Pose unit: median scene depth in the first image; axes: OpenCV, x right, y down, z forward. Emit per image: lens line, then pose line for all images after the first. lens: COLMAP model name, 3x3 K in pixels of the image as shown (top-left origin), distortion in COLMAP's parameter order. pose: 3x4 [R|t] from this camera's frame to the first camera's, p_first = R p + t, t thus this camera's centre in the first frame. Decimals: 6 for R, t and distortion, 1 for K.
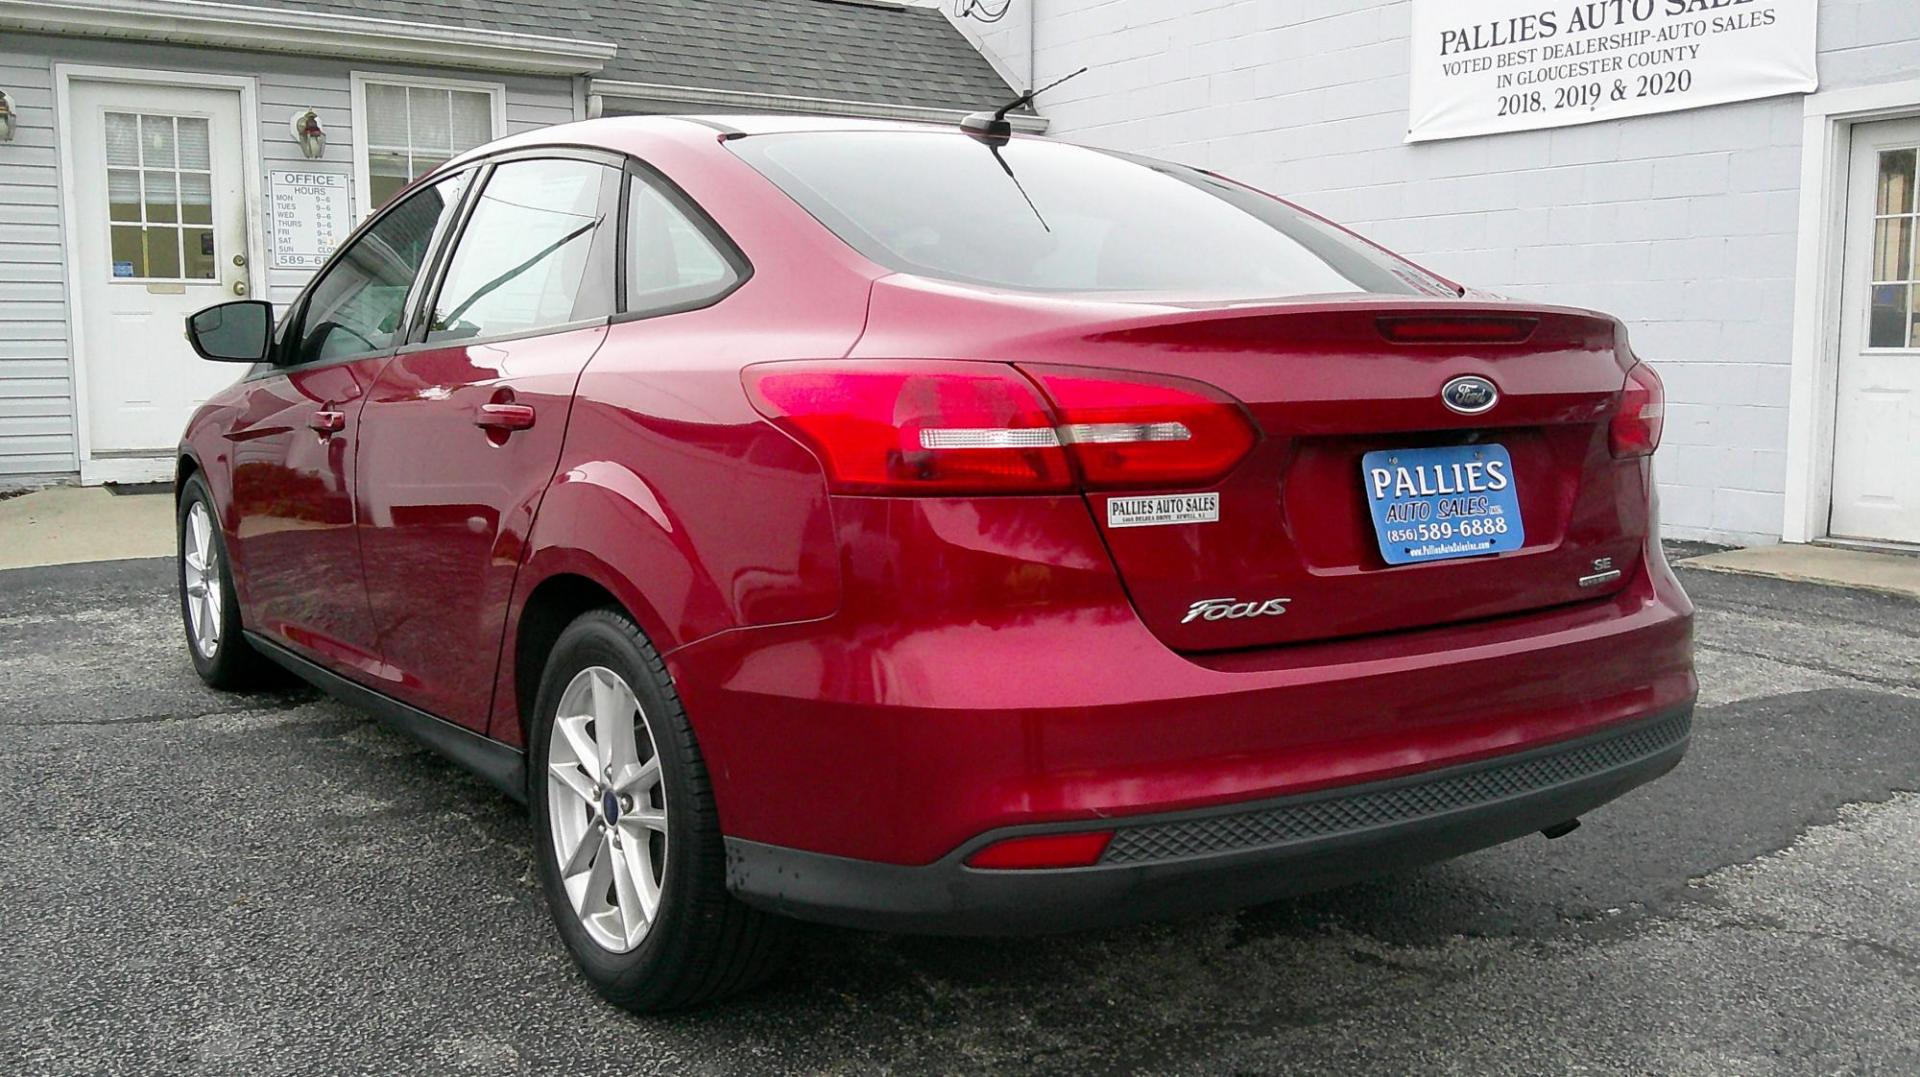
lens RADIAL K [[1705.9, 0, 928.0], [0, 1705.9, 535.3], [0, 0, 1]] dist [0.087699, -0.190791]
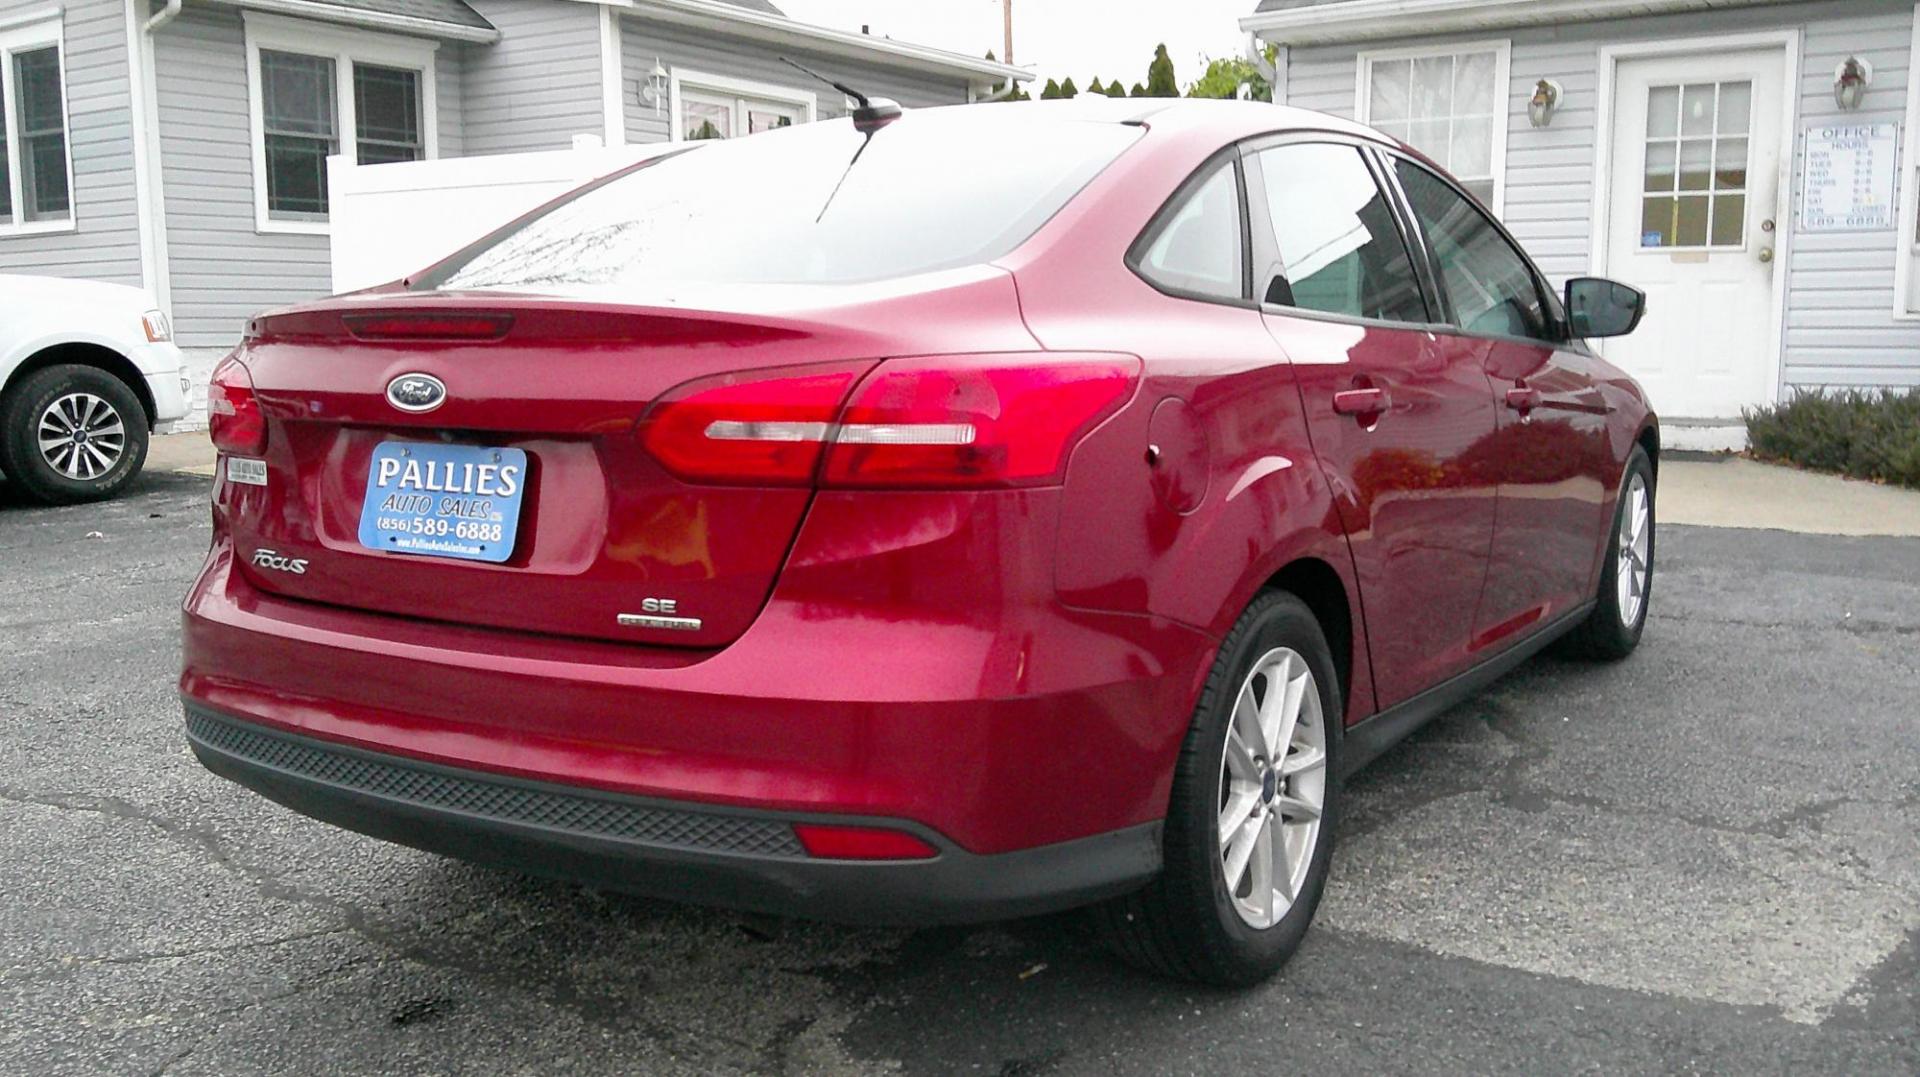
lens RADIAL K [[1705.9, 0, 928.0], [0, 1705.9, 535.3], [0, 0, 1]] dist [0.087699, -0.190791]
pose [[0.375084, 0.120157, -0.919170, 1.284752], [-0.098999, 0.991085, 0.089160, -0.111981], [0.921689, 0.057555, 0.383636, 0.850509]]
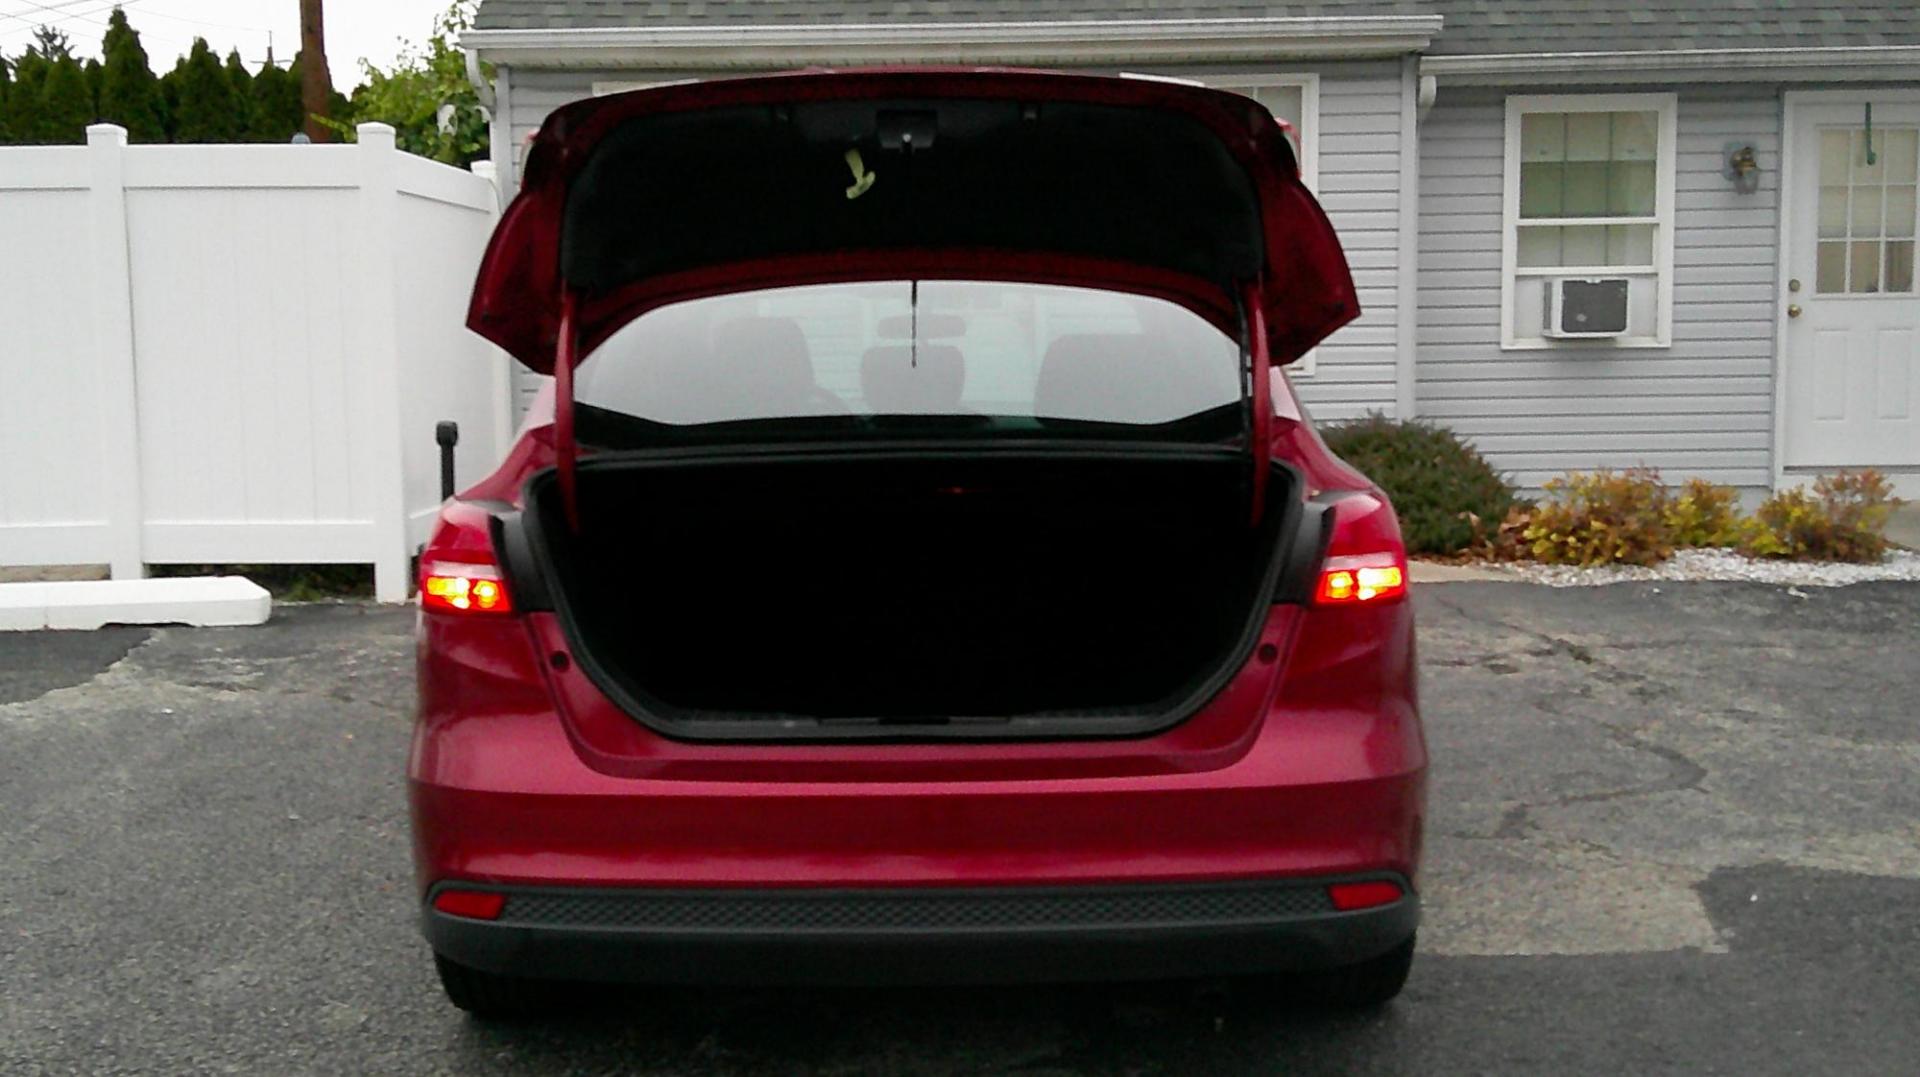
lens RADIAL K [[2189.4, 0, 924.6], [0, 2189.4, 515.5], [0, 0, 1]] dist [0.130560, -0.366613]
pose [[0.814159, 0.042732, -0.579068, 1.063278], [-0.054659, 0.998500, -0.003165, -0.094346], [0.578064, 0.034228, 0.815273, -0.114442]]
